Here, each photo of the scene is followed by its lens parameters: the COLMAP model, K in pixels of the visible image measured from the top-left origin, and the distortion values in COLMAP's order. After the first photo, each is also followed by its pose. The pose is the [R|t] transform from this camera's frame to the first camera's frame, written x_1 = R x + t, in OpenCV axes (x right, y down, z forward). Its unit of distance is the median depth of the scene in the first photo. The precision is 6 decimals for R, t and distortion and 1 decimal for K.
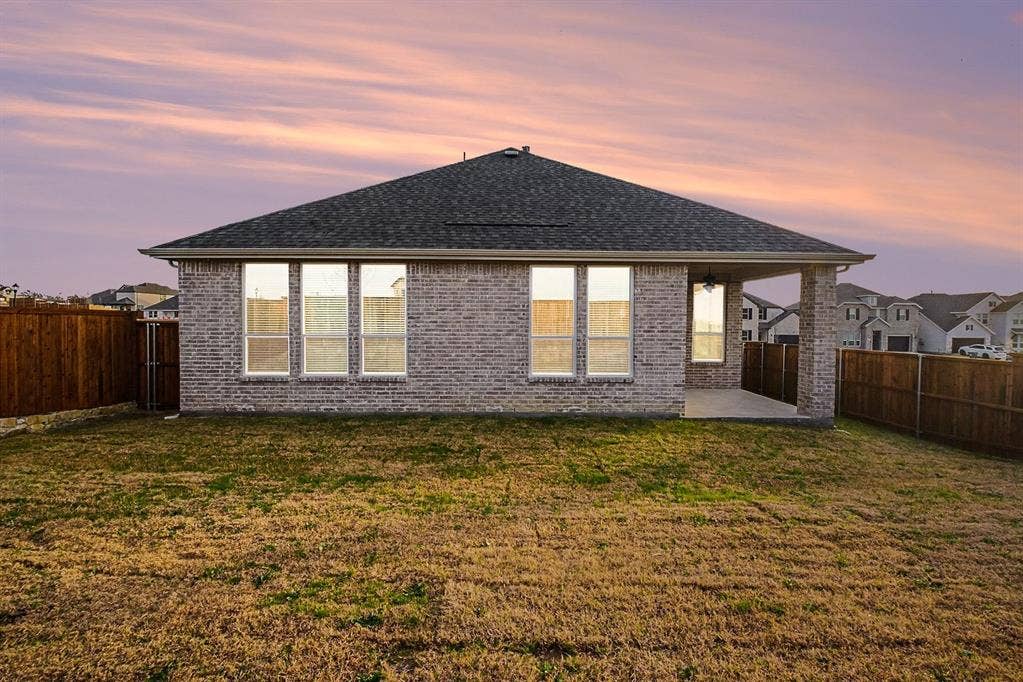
lens RADIAL K [[453.0, 0, 520.2], [0, 453.0, 340.4], [0, 0, 1]] dist [-0.012054, 0.000072]
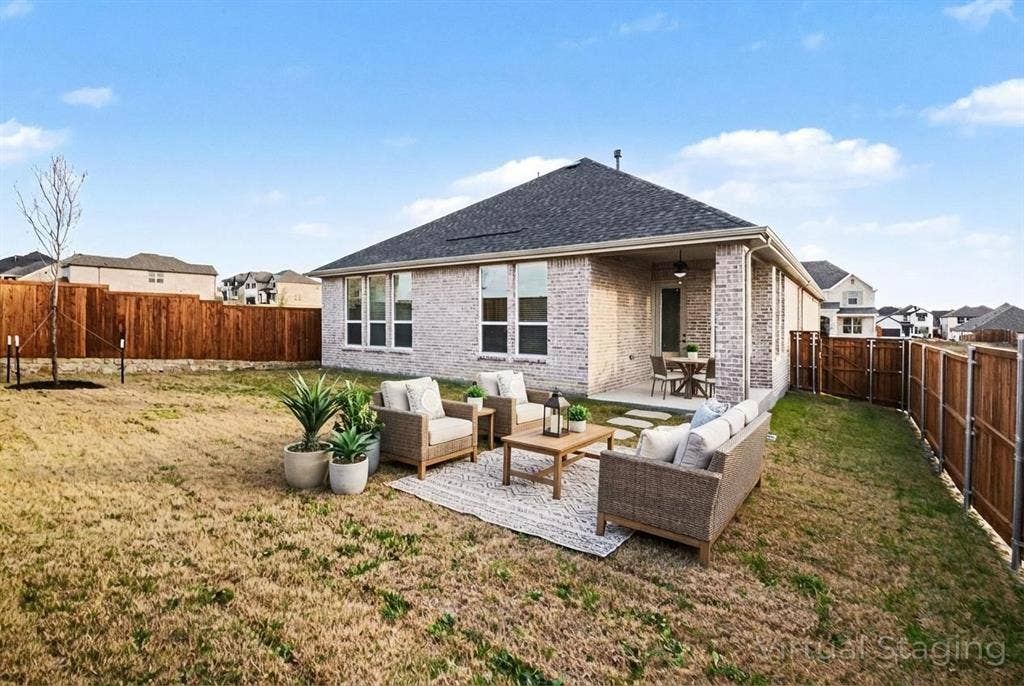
lens RADIAL K [[453.4, 0, 520.7], [0, 453.4, 342.3], [0, 0, 1]] dist [-0.012054, 0.000072]
pose [[0.810718, 0.026395, -0.584841, 0.879885], [-0.007407, 0.999366, 0.034835, 0.001762], [0.585390, -0.023910, 0.810399, 0.029059]]
